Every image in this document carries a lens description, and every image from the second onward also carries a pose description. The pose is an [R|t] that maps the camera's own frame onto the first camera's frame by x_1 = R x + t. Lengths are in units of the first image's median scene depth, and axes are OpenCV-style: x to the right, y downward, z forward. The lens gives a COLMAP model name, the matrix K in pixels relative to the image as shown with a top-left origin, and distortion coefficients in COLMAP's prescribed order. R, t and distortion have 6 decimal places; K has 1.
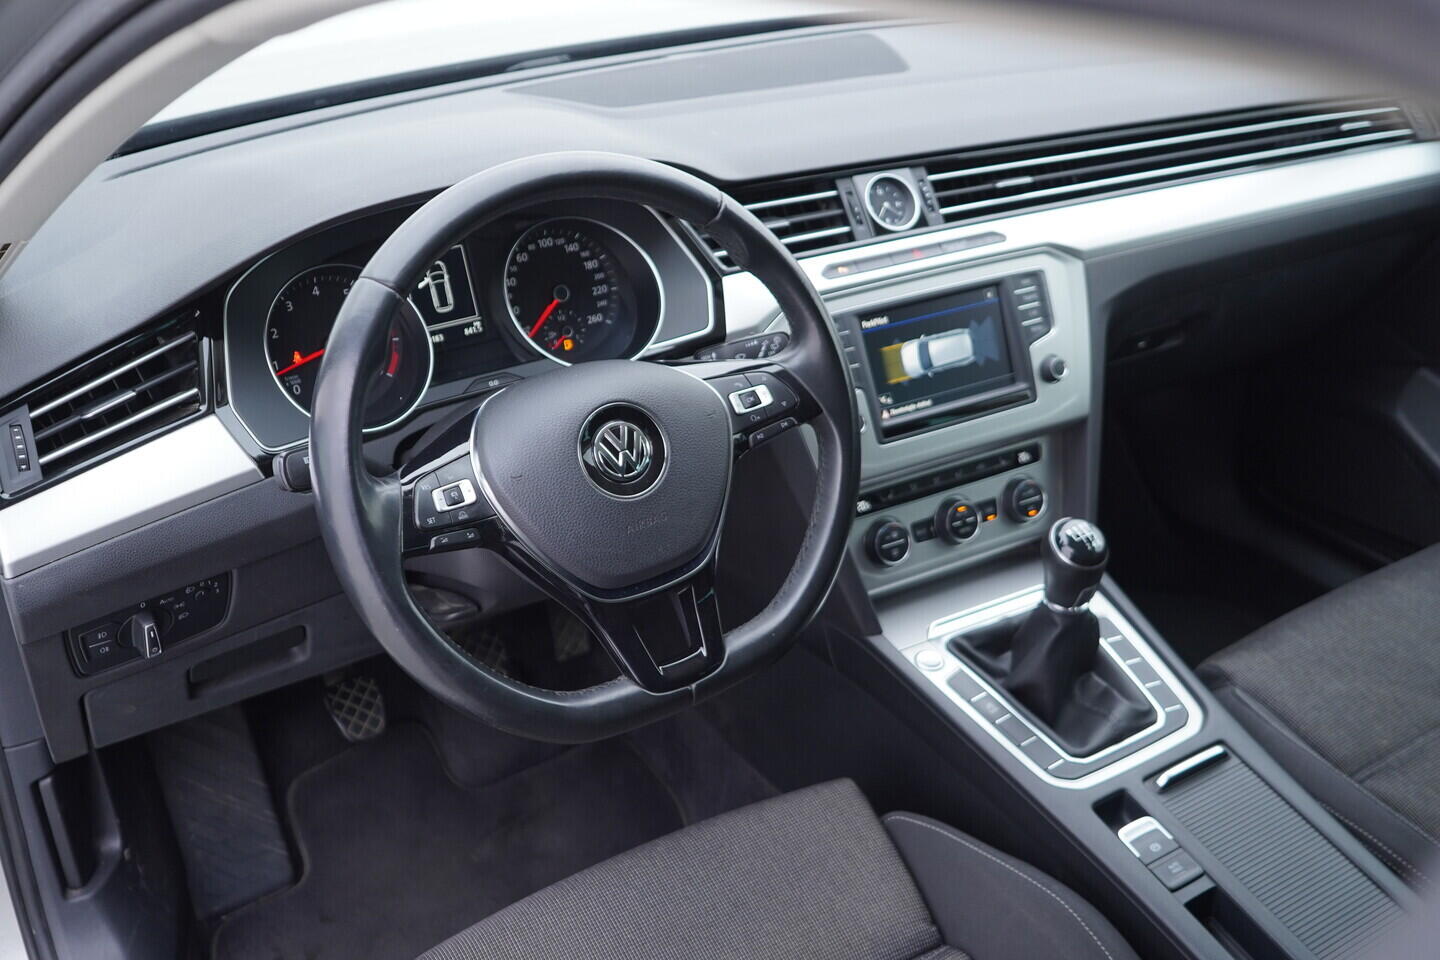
lens RADIAL K [[1475.8, 0, 720.0], [0, 1475.8, 480.0], [0, 0, 1]] dist [-0.008594, 0.035012]
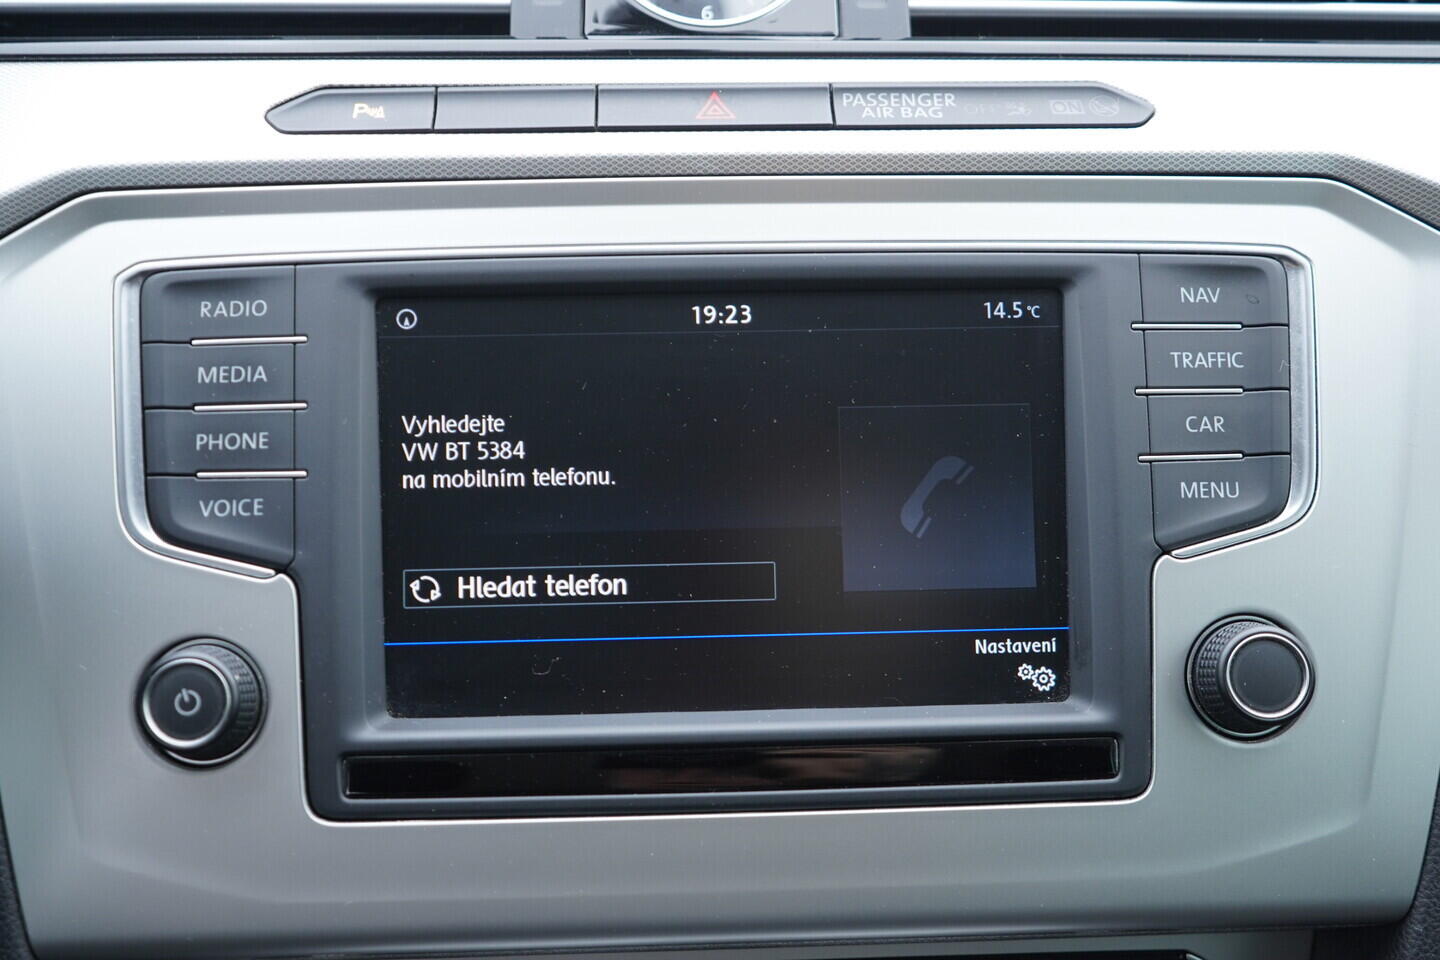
lens RADIAL K [[1475.8, 0, 720.0], [0, 1475.8, 480.0], [0, 0, 1]] dist [-0.008594, 0.035012]
pose [[0.893668, 0.170501, -0.415074, 0.252237], [-0.220949, 0.972295, -0.076318, -0.071677], [0.390562, 0.159914, 0.906581, 0.783617]]
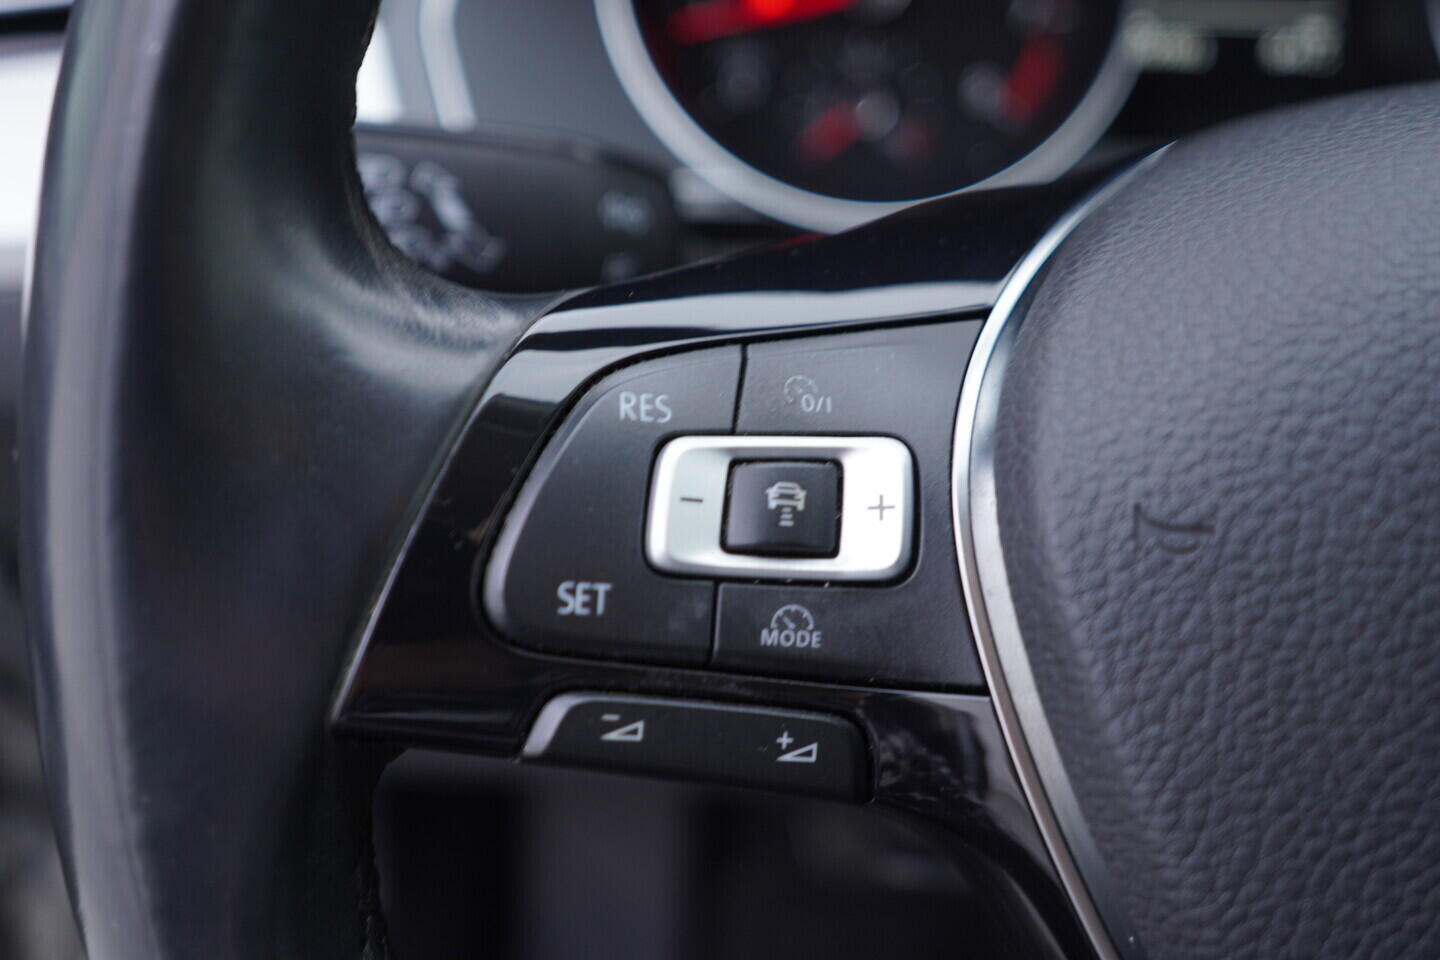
lens RADIAL K [[1491.0, 0, 720.8], [0, 1491.0, 477.9], [0, 0, 1]] dist [-0.003478, 0.017088]
pose [[0.806856, 0.313069, -0.500970, -0.070431], [-0.291894, 0.948554, 0.122654, -0.009476], [0.513597, 0.047266, 0.856729, 0.610730]]
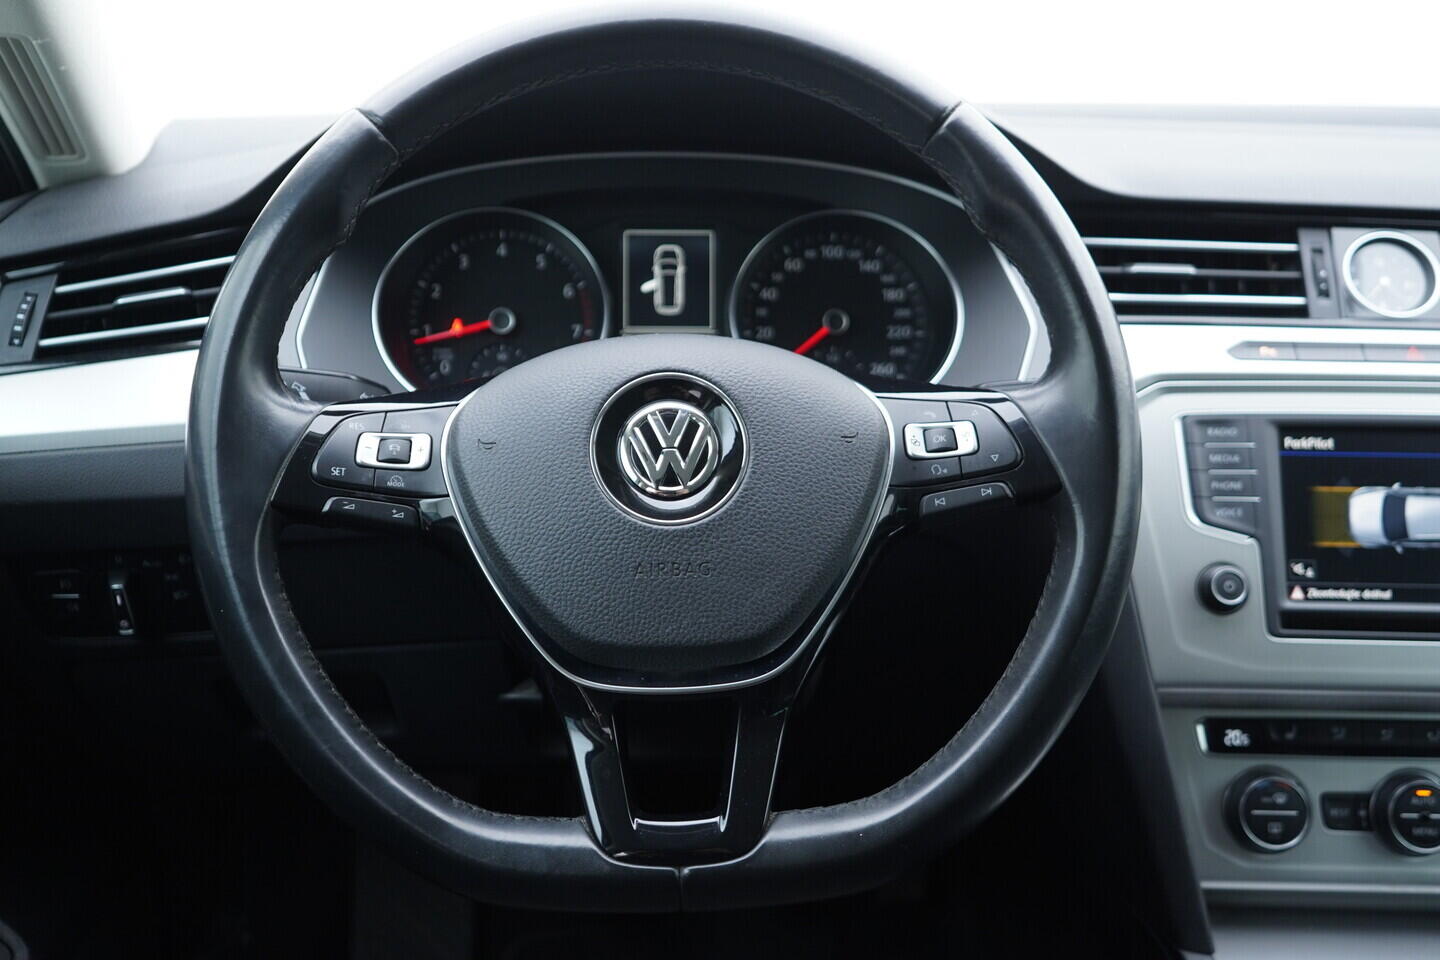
lens RADIAL K [[1475.8, 0, 720.0], [0, 1475.8, 480.0], [0, 0, 1]] dist [-0.008594, 0.035012]
pose [[0.863229, 0.169529, -0.475495, 0.185593], [-0.259663, 0.956876, -0.130245, 0.050497], [0.432909, 0.235899, 0.870024, 0.361081]]
